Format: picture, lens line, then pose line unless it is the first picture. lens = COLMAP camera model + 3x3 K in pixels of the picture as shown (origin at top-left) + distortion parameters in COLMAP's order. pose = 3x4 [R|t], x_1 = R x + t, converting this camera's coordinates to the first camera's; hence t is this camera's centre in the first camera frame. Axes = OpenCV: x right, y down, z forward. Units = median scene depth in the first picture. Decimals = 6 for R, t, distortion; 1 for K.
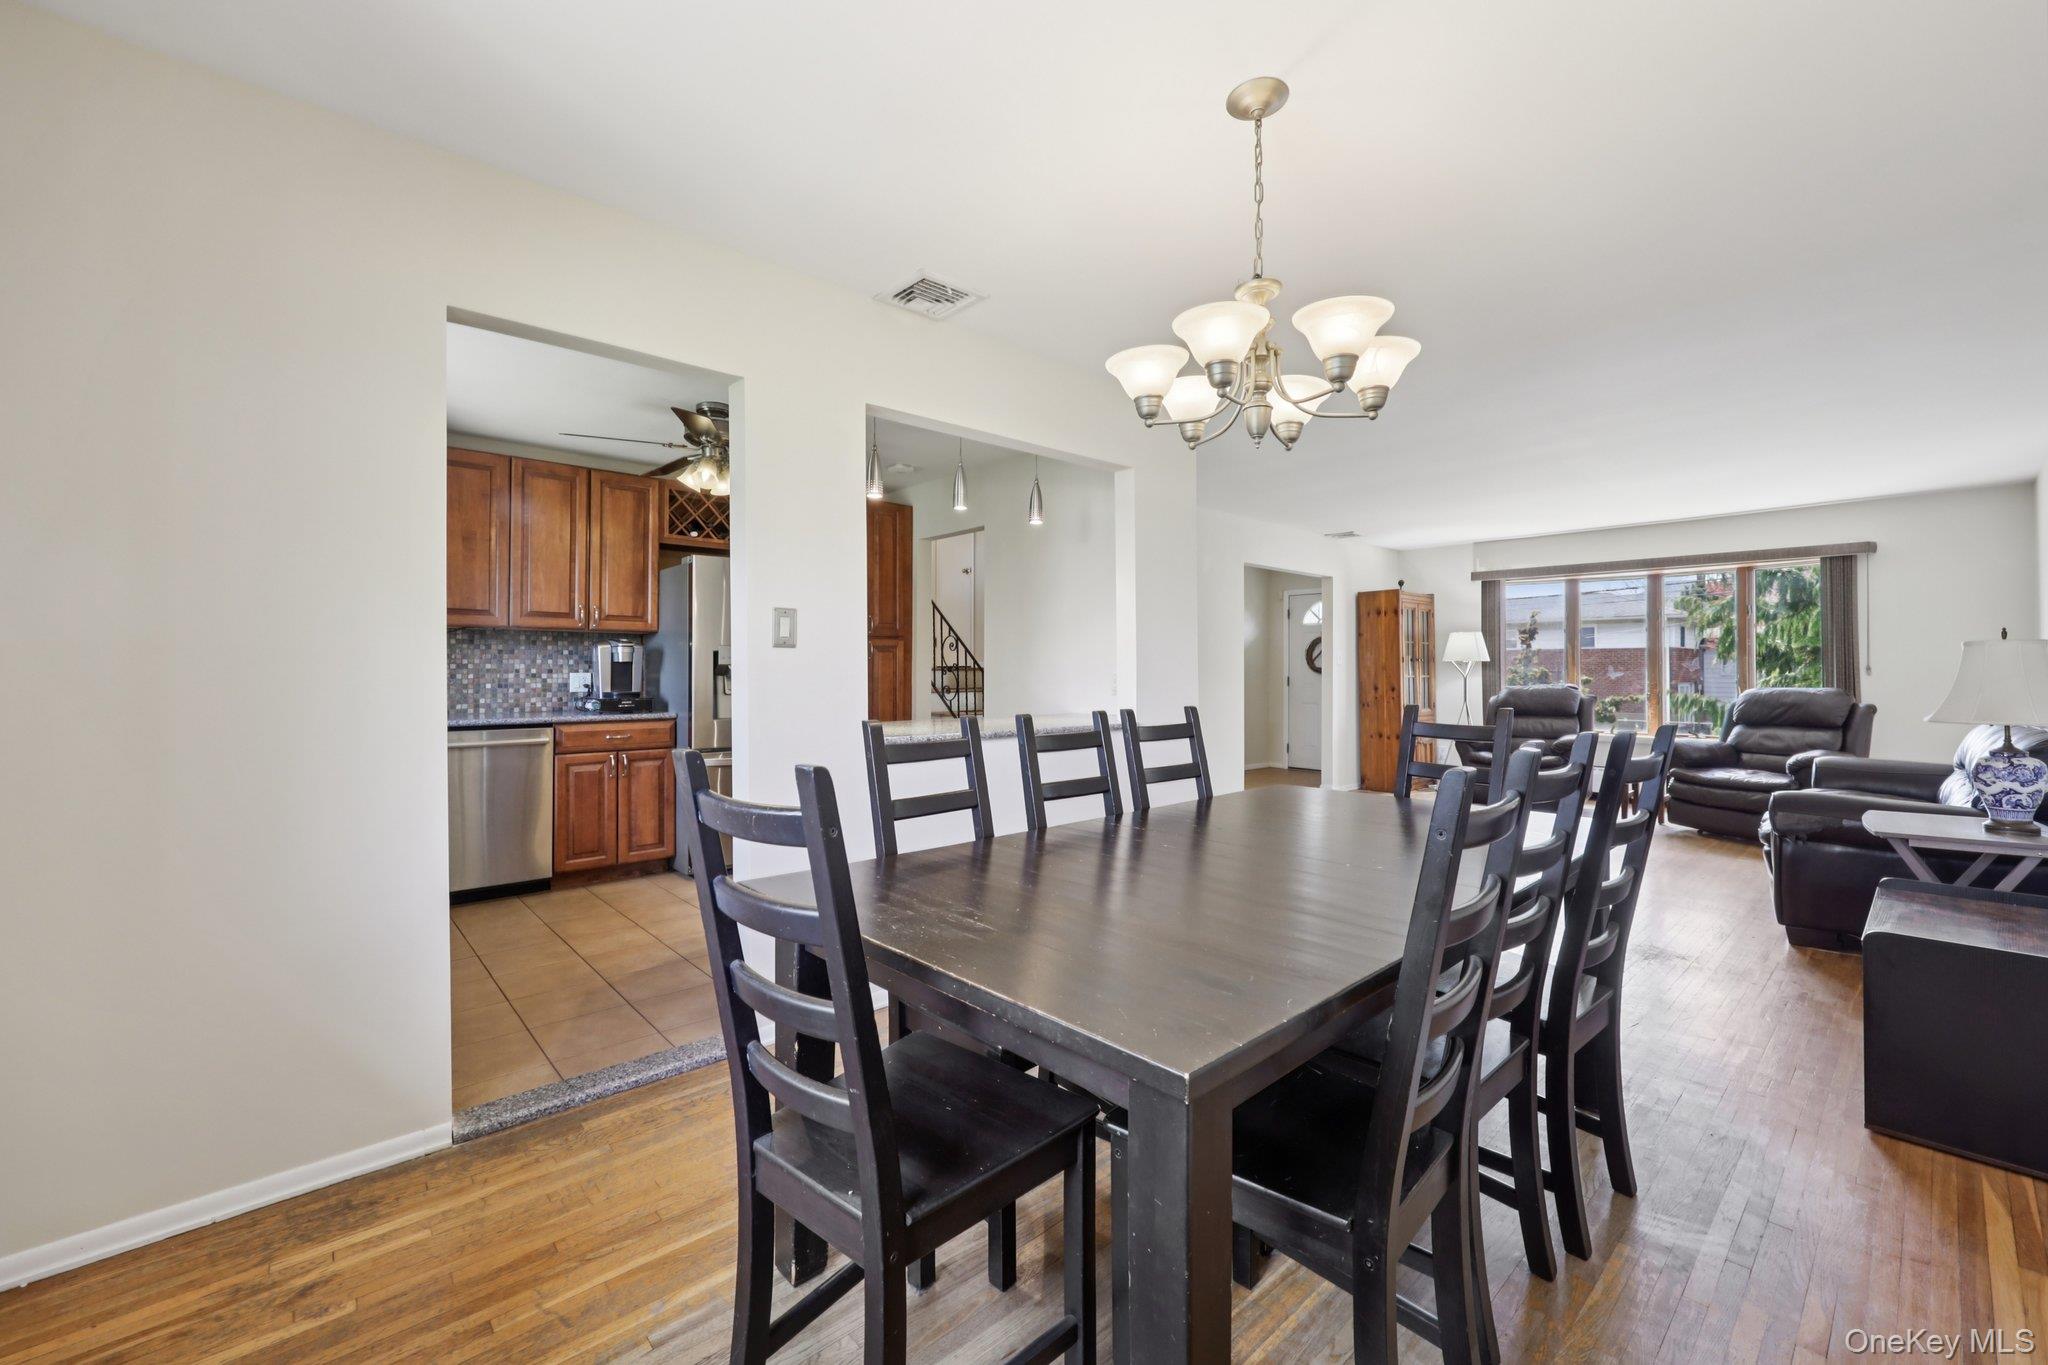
lens RADIAL K [[829.2, 0, 1023.2], [0, 829.2, 665.3], [0, 0, 1]] dist [-0.003109, 0.000902]
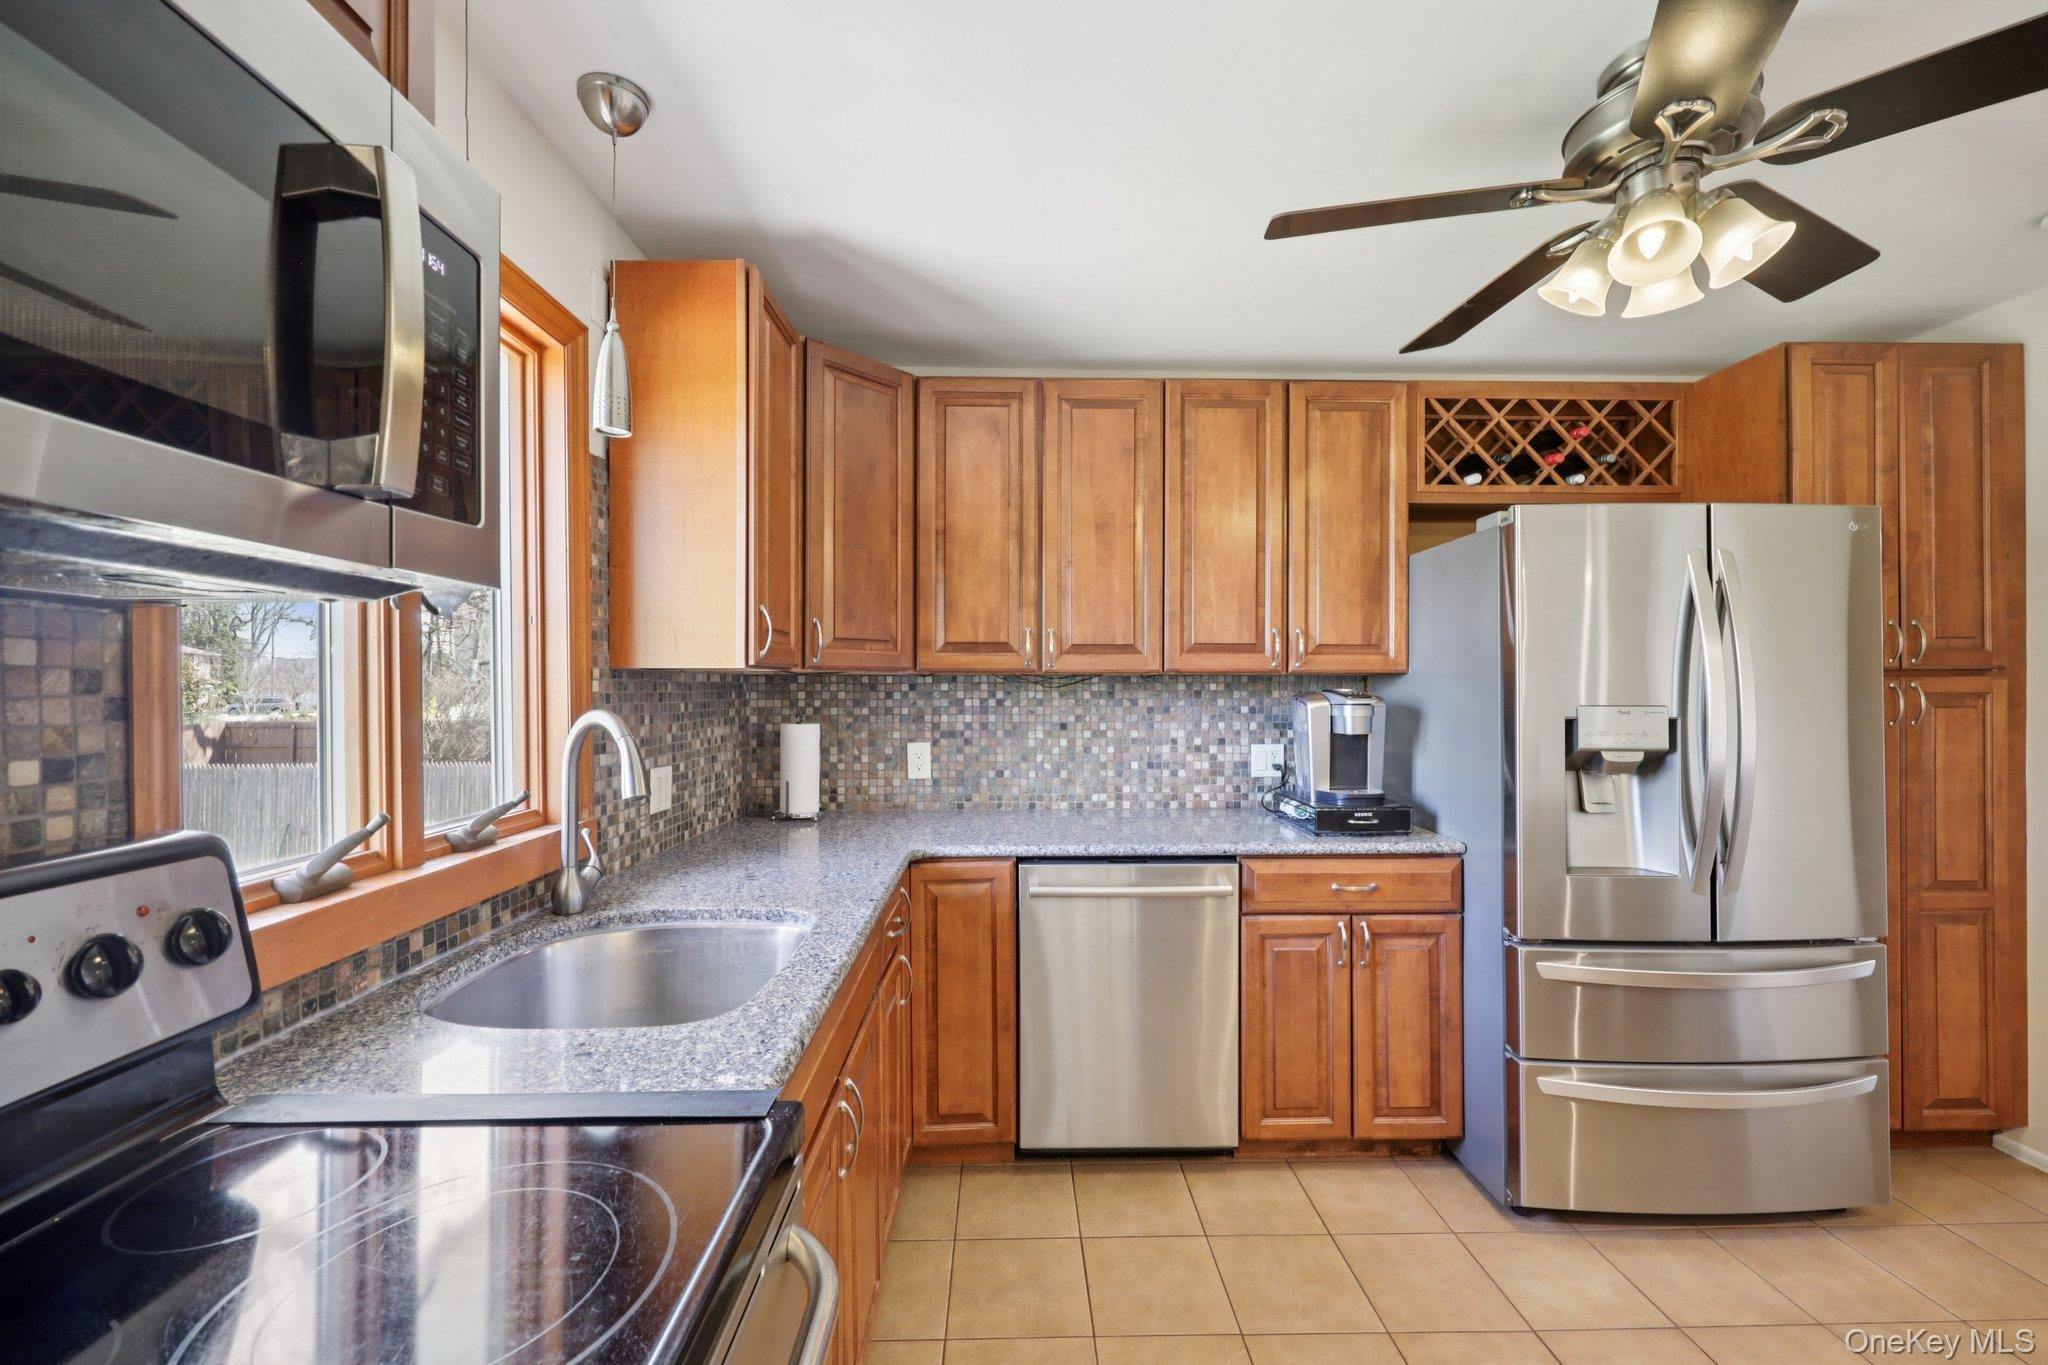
lens RADIAL K [[829.2, 0, 1022.7], [0, 829.2, 682.2], [0, 0, 1]] dist [-0.003109, 0.000902]
pose [[0.756235, -0.005957, -0.654273, -0.298835], [0.005710, 0.999981, -0.002505, -0.036567], [0.654276, -0.001841, 0.756254, 0.470089]]
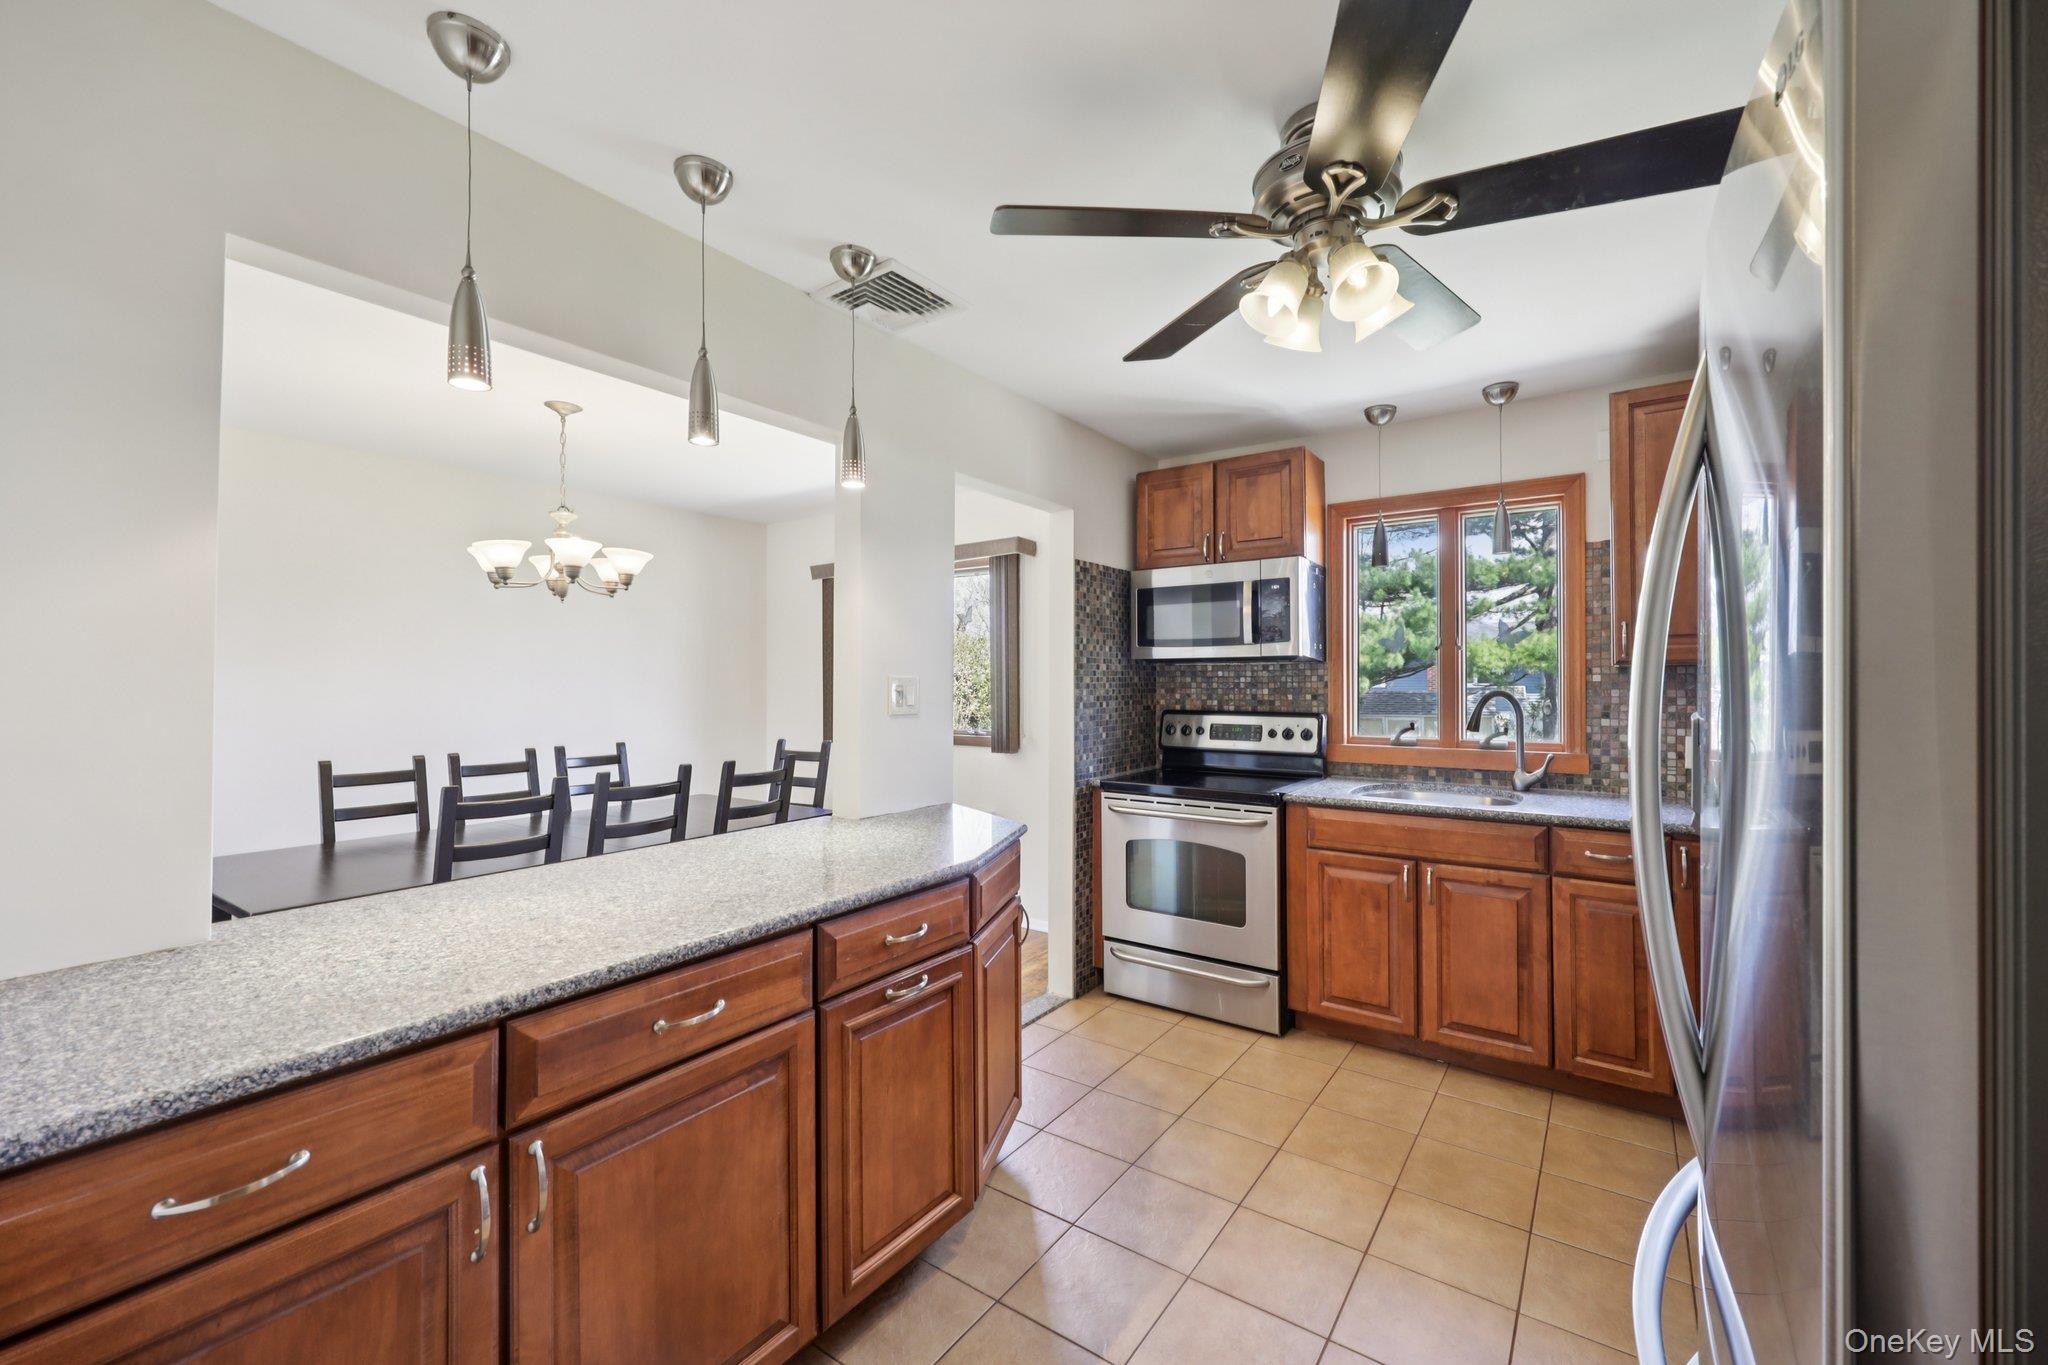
lens RADIAL K [[829.2, 0, 1042.5], [0, 829.2, 676.0], [0, 0, 1]] dist [-0.003109, 0.000902]
pose [[-0.974207, 0.001317, -0.225652, -0.123266], [0.003785, 0.999938, -0.010505, -0.033160], [0.225624, -0.011088, -0.974151, 1.182891]]
